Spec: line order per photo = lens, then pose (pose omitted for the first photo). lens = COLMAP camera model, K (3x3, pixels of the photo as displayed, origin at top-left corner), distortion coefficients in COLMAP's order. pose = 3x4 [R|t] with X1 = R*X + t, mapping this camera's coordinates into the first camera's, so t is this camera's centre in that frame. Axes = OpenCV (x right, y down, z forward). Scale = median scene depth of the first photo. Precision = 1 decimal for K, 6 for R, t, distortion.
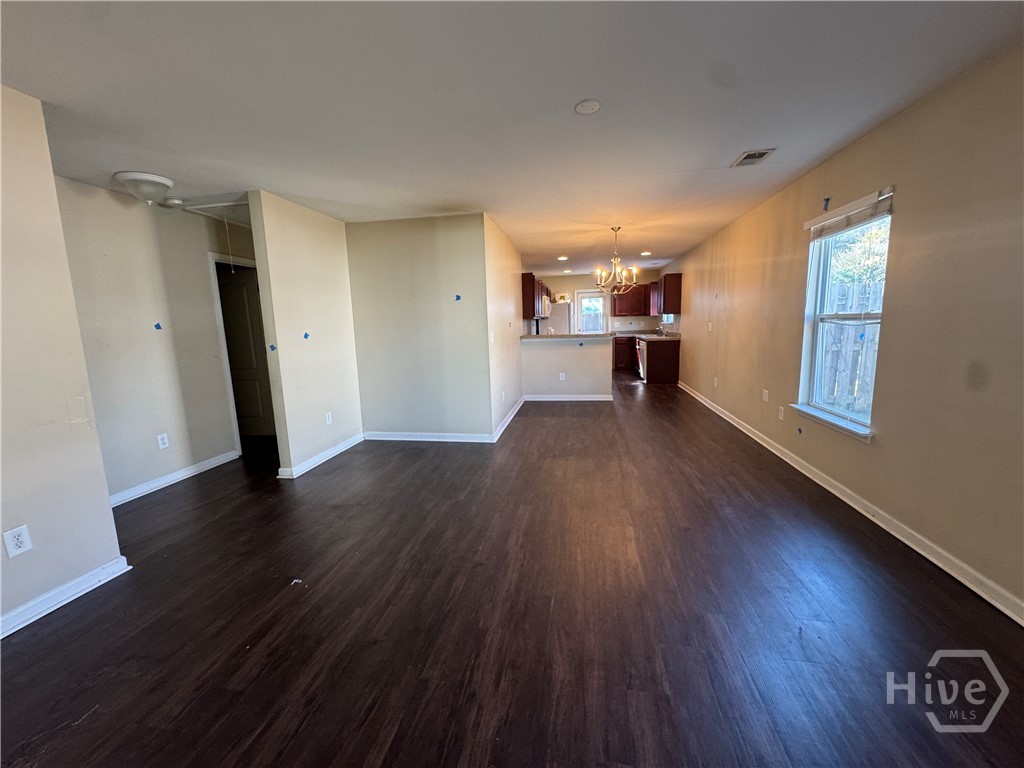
lens RADIAL K [[408.5, 0, 509.1], [0, 408.5, 383.0], [0, 0, 1]] dist [0.000636, 0.000155]
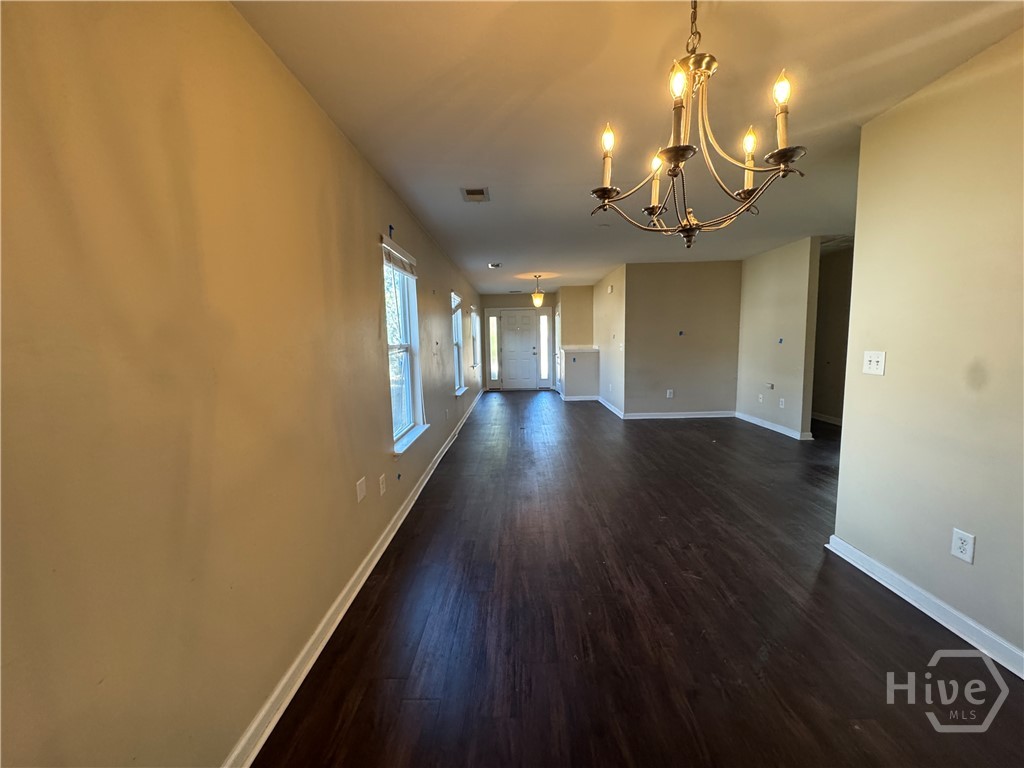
lens RADIAL K [[408.5, 0, 509.1], [0, 408.5, 383.0], [0, 0, 1]] dist [0.000636, 0.000155]
pose [[-0.985828, 0.071104, -0.151942, 0.569293], [0.029999, 0.965852, 0.257351, -0.279376], [0.165052, 0.249145, -0.954298, 1.735216]]
